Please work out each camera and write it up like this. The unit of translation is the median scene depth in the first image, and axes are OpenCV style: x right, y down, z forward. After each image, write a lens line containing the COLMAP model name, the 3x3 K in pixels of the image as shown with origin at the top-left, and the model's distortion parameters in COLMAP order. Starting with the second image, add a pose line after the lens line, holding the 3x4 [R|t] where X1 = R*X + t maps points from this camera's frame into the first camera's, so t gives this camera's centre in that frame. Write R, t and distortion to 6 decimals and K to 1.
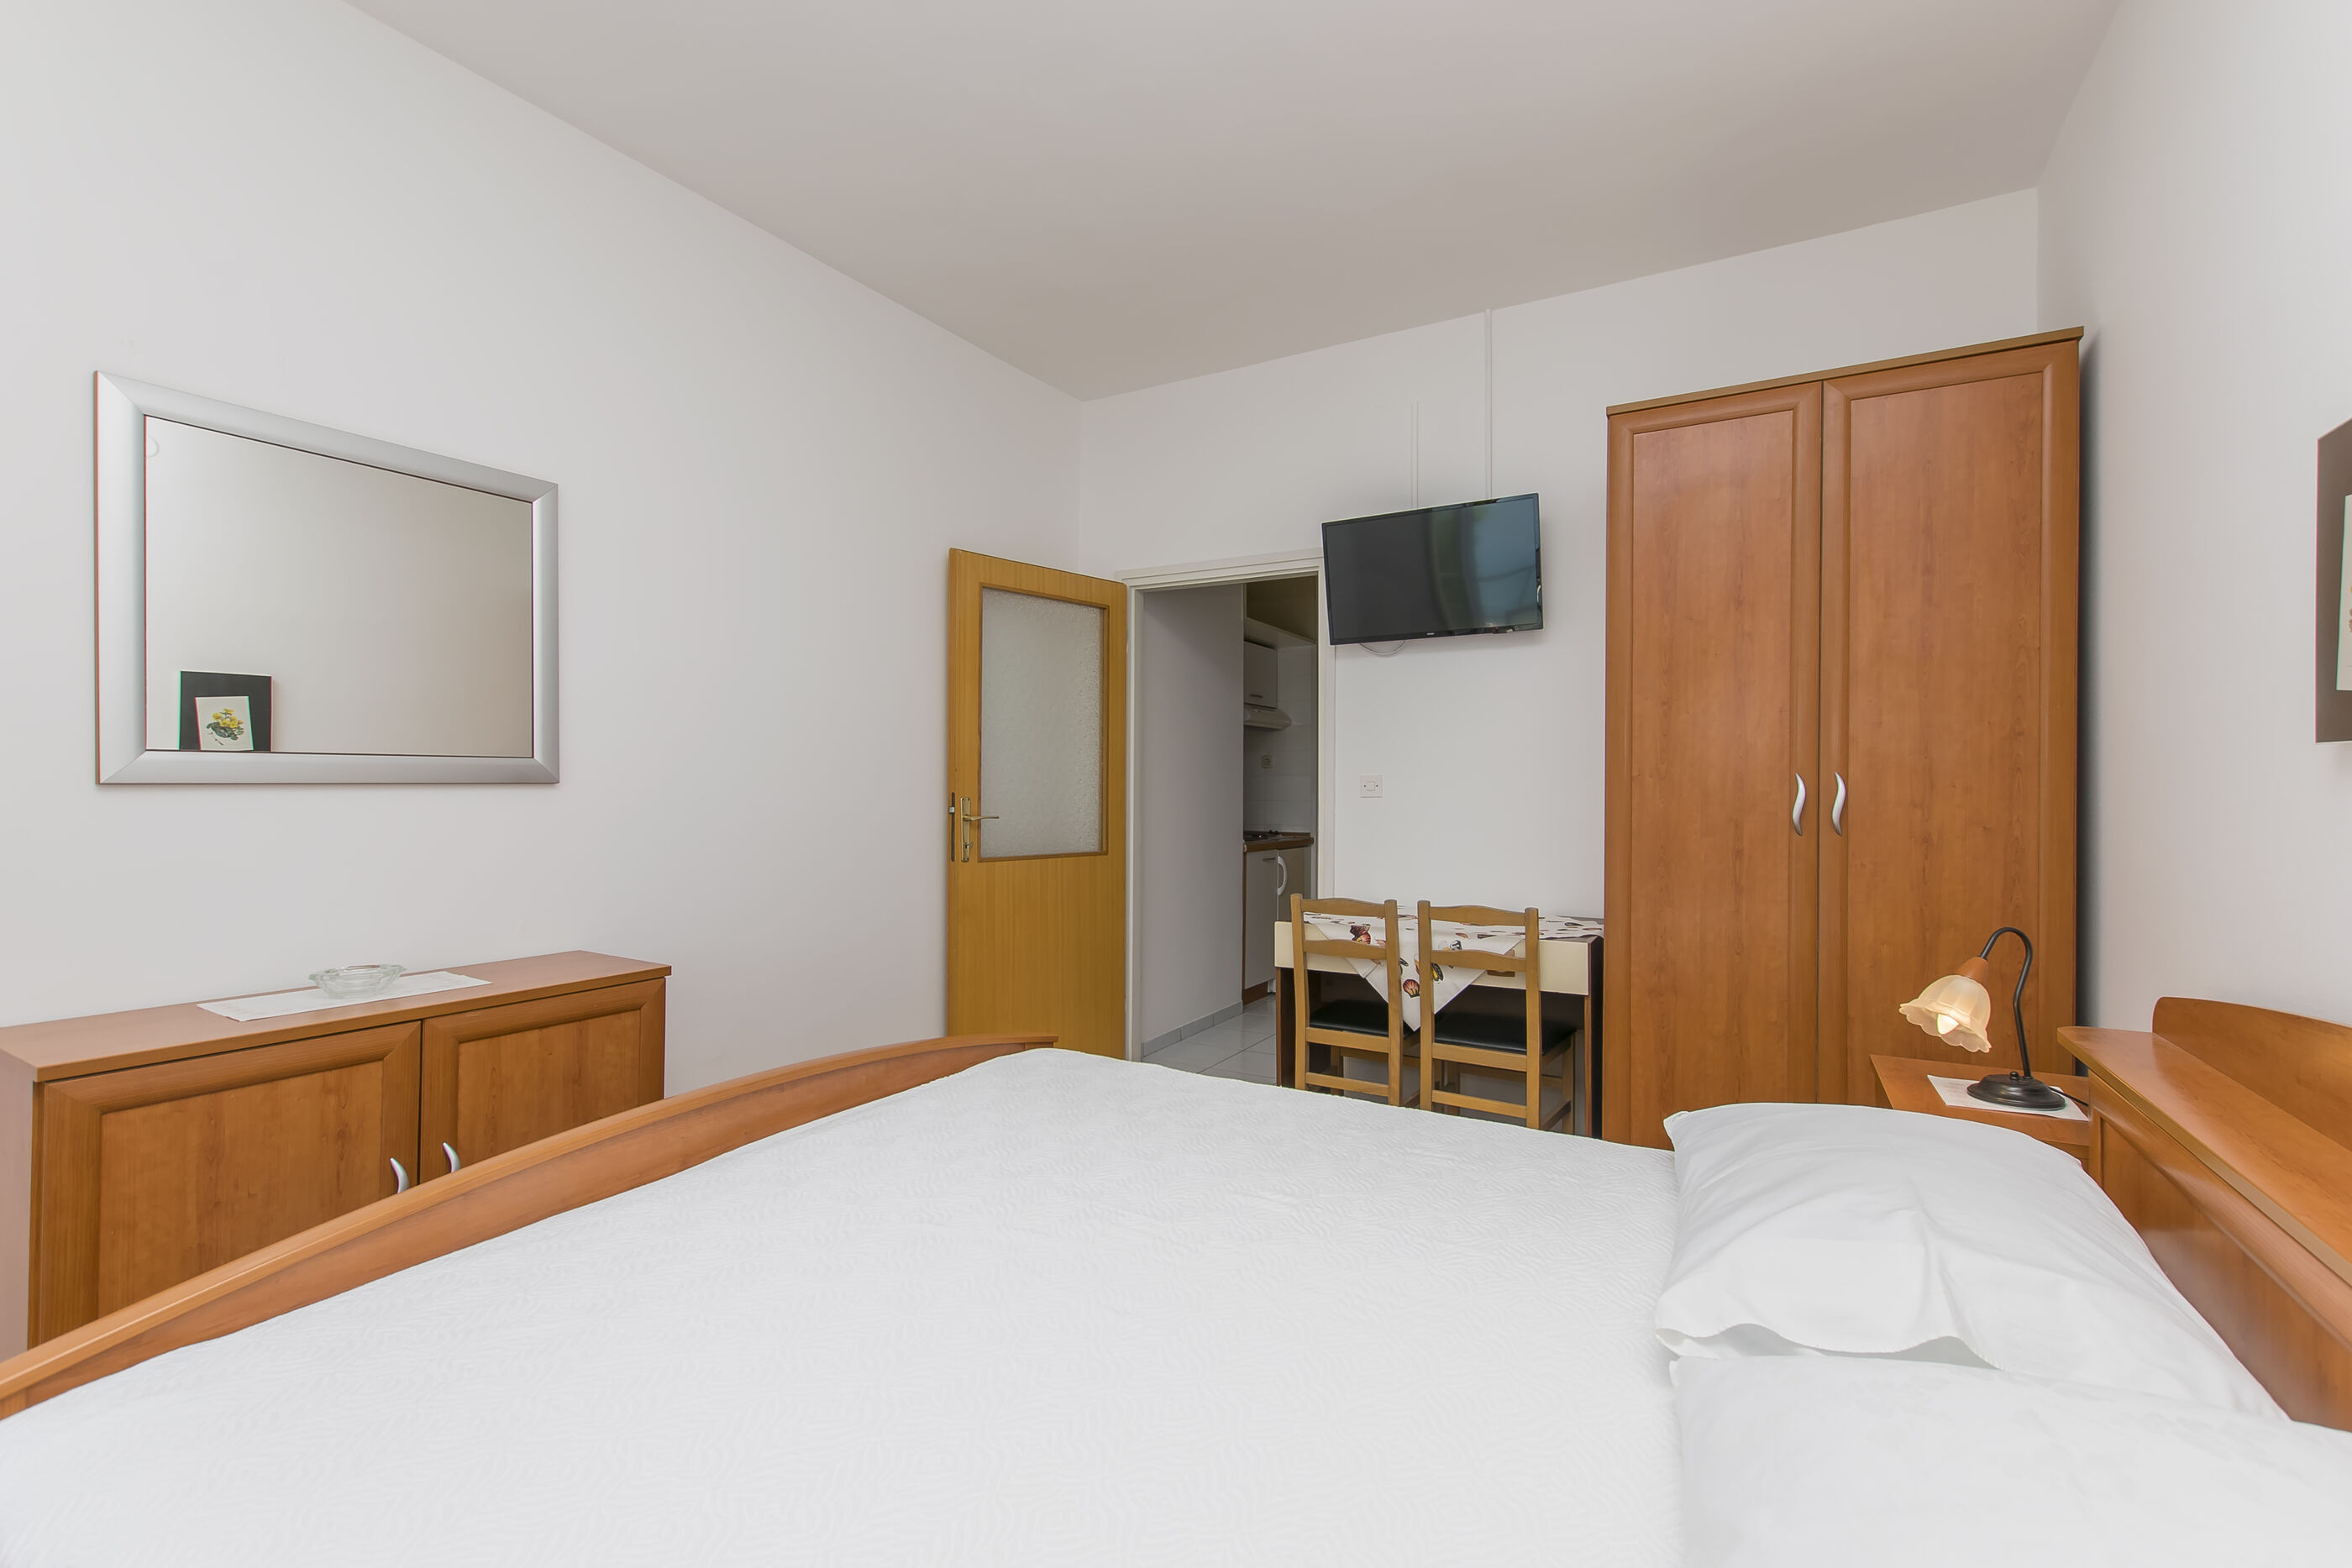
lens RADIAL K [[1016.4, 0, 1177.9], [0, 1016.4, 794.4], [0, 0, 1]] dist [0.006209, -0.001549]
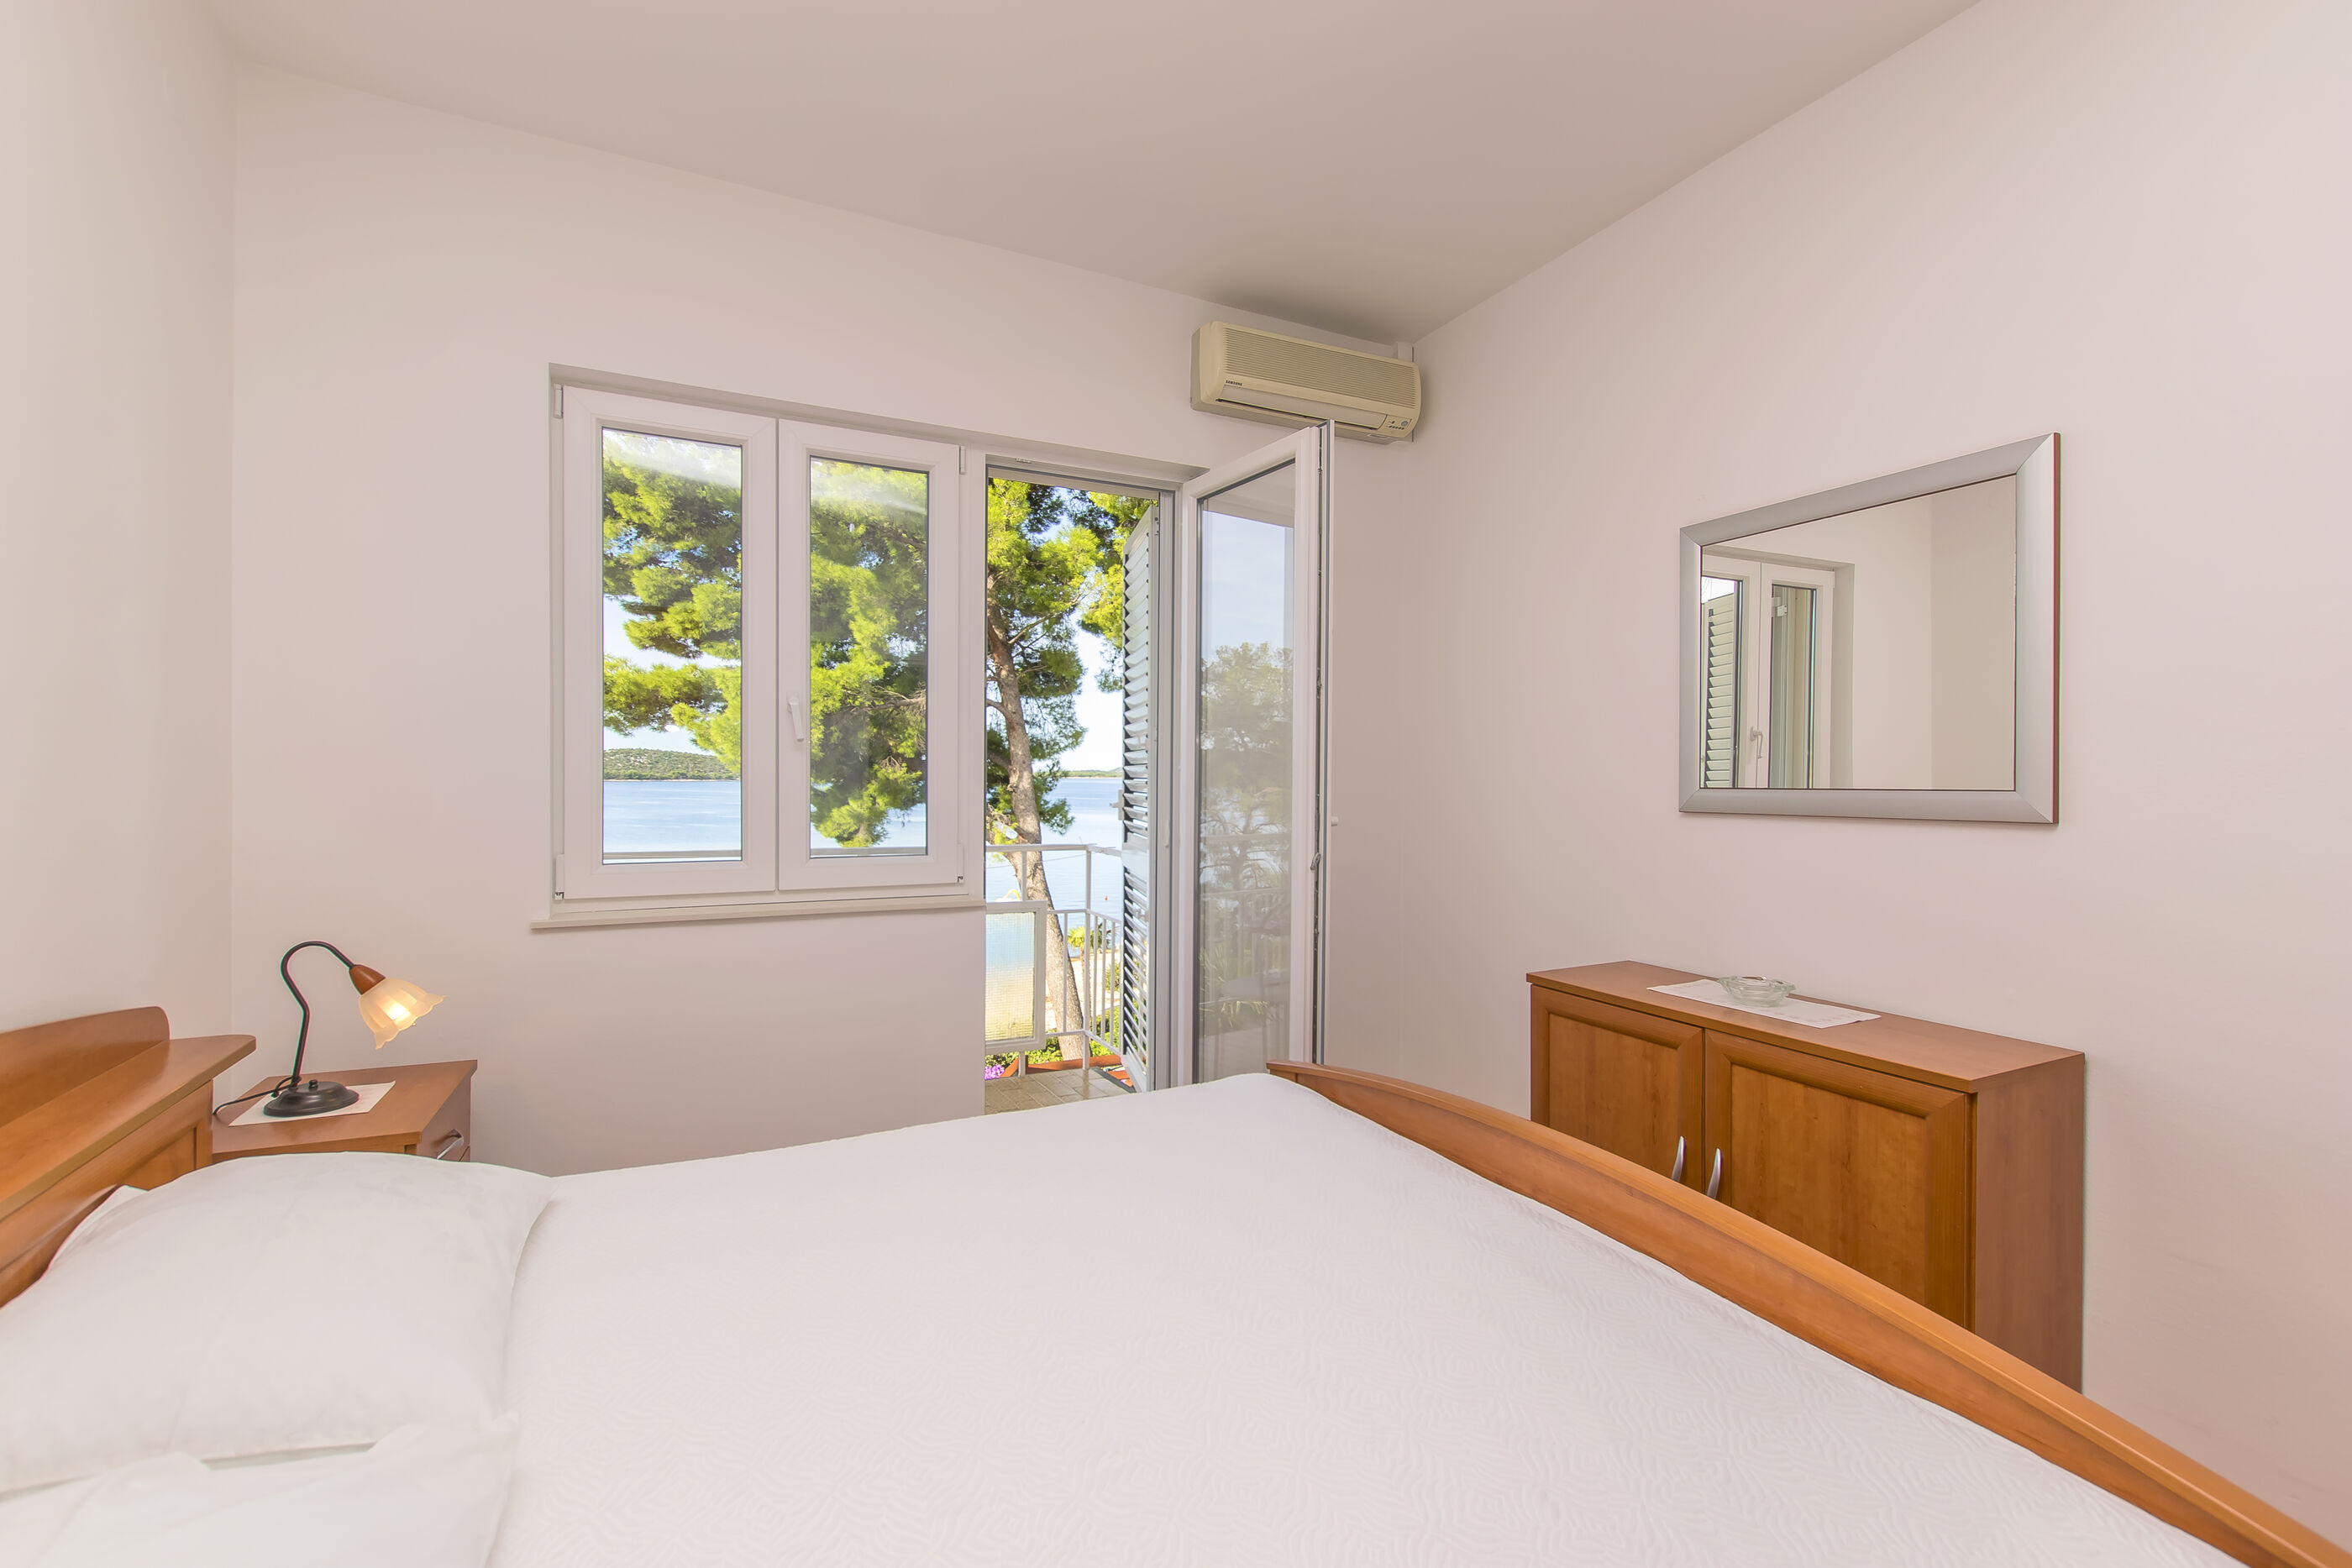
lens RADIAL K [[1016.4, 0, 1177.9], [0, 1016.4, 788.0], [0, 0, 1]] dist [0.006209, -0.001549]
pose [[-0.568387, 0.002942, -0.822756, 0.342908], [-0.014843, 0.999794, 0.013829, -0.033074], [0.822627, 0.020072, -0.568227, 0.786664]]
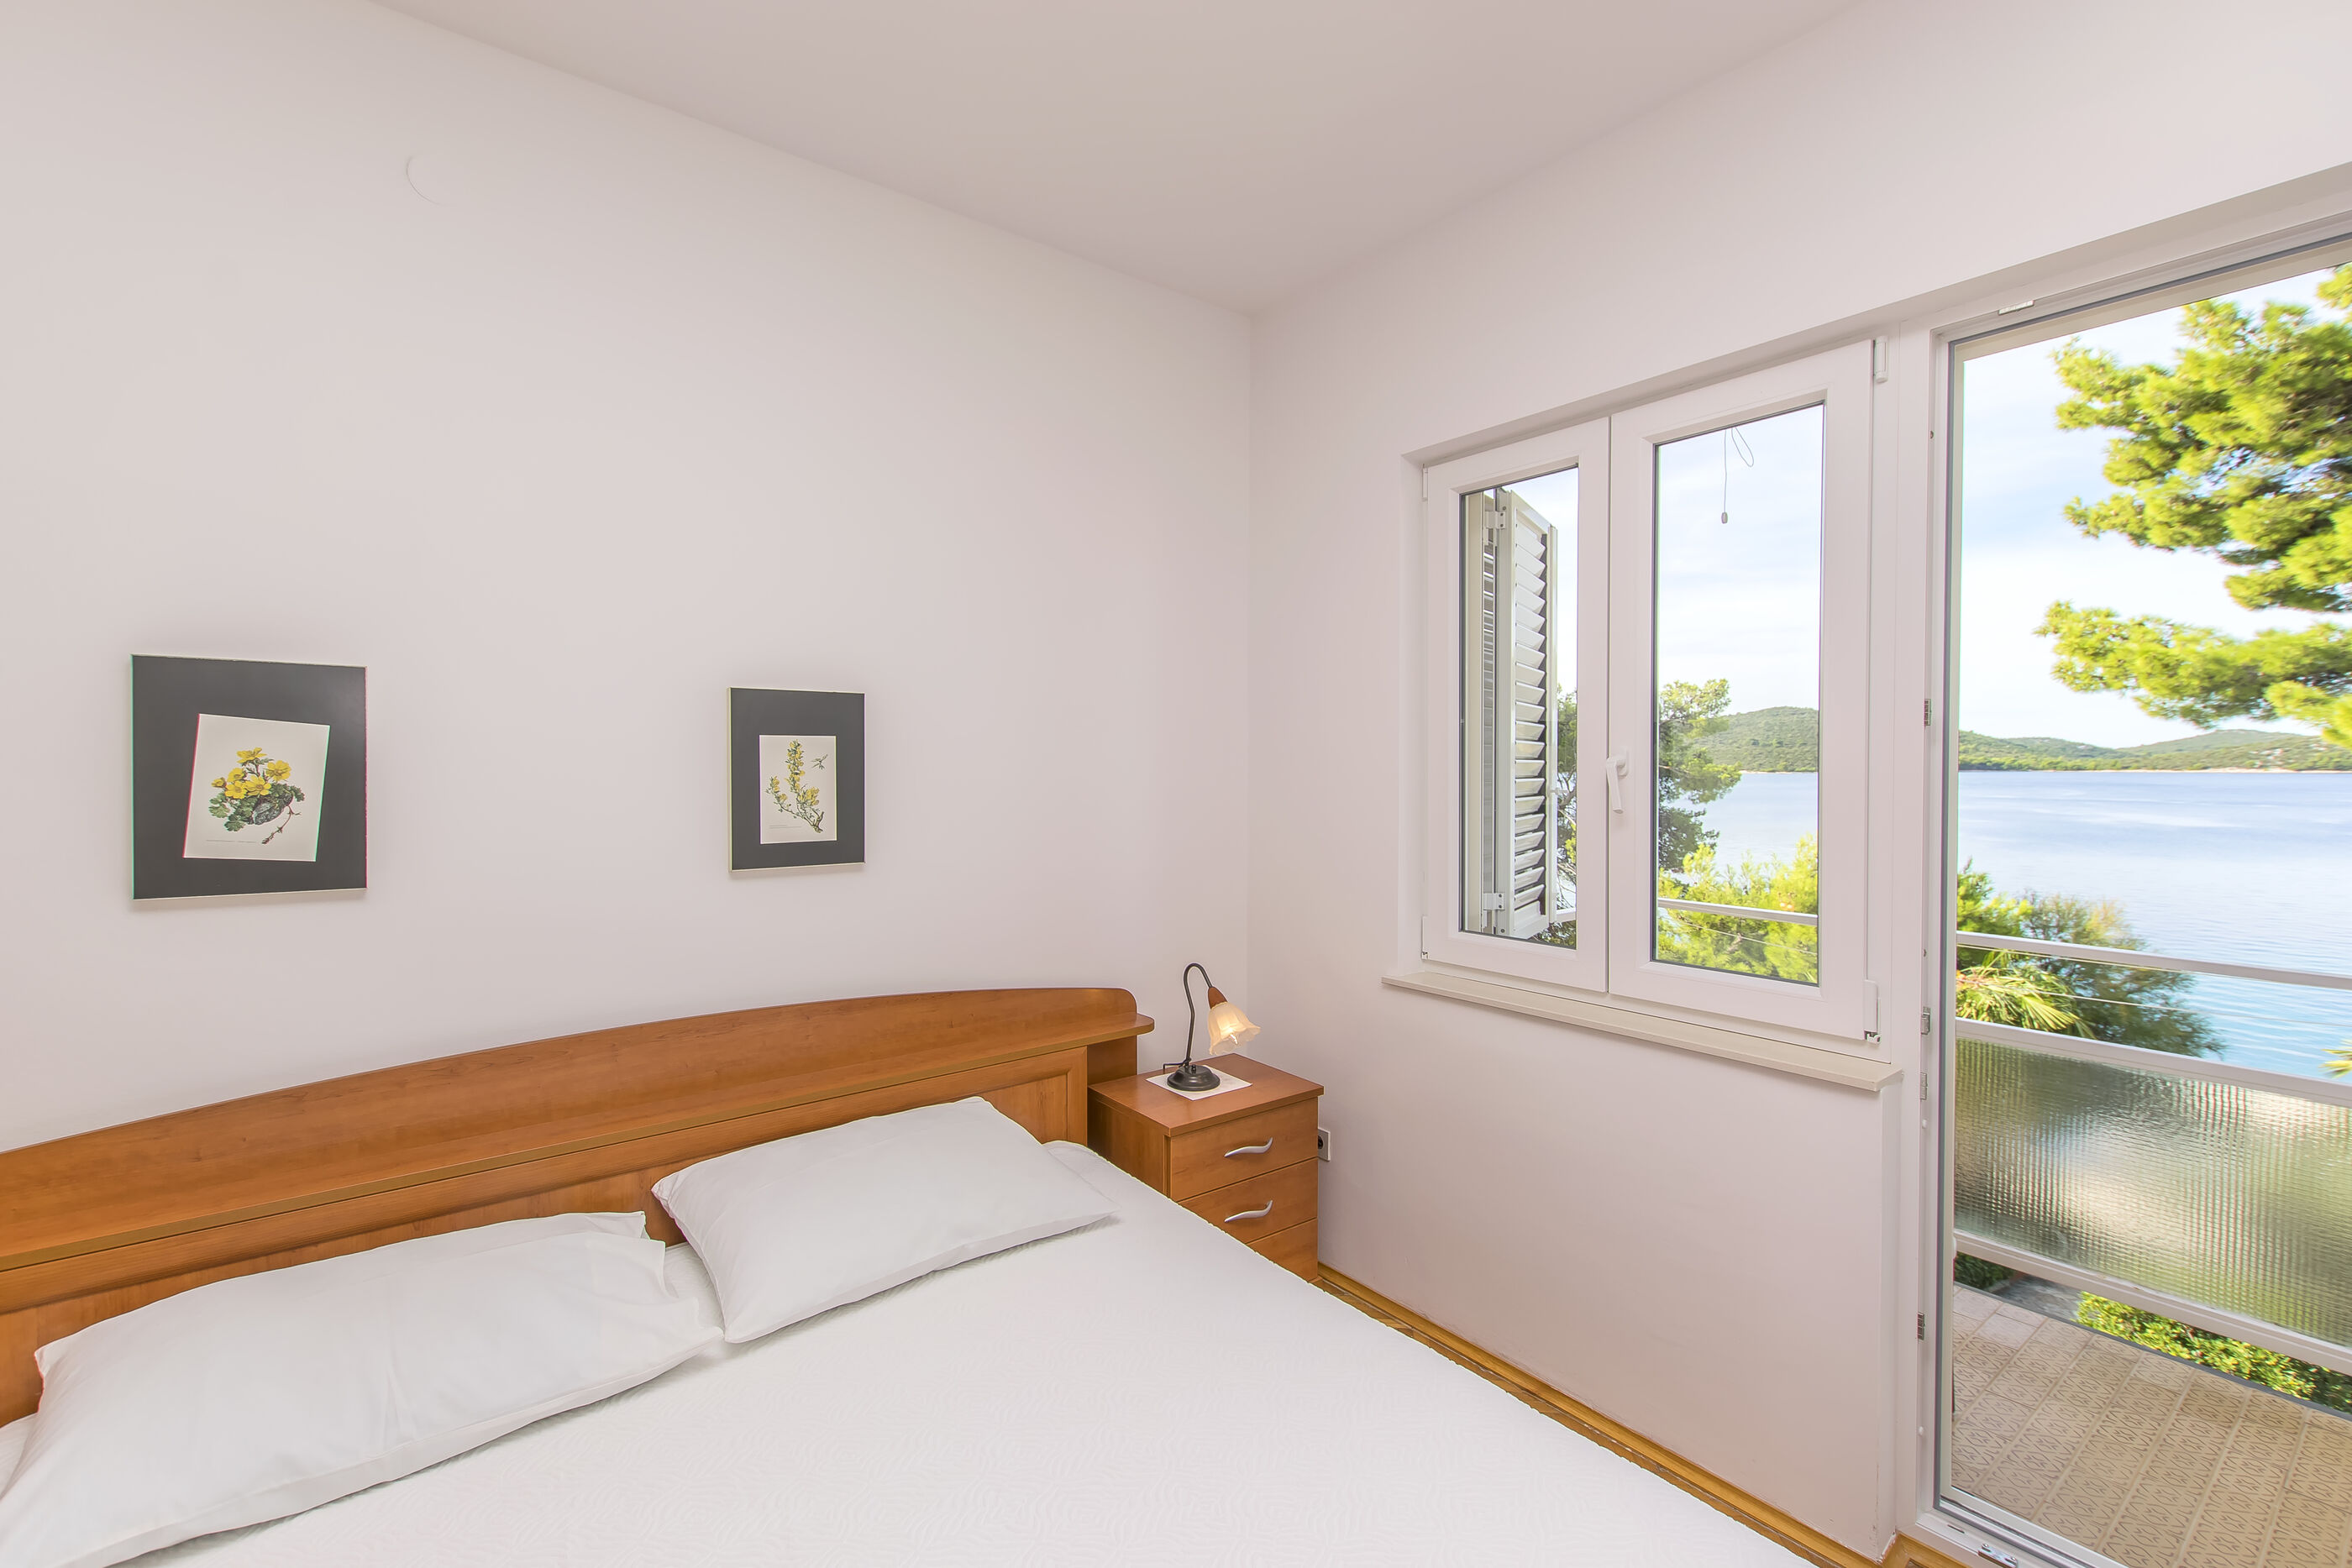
lens RADIAL K [[1016.4, 0, 1171.6], [0, 1016.4, 781.5], [0, 0, 1]] dist [0.006209, -0.001549]
pose [[-0.918314, -0.009270, 0.395744, -0.258236], [0.001843, 0.999615, 0.027692, -0.107153], [-0.395848, 0.026159, -0.917943, 0.782756]]
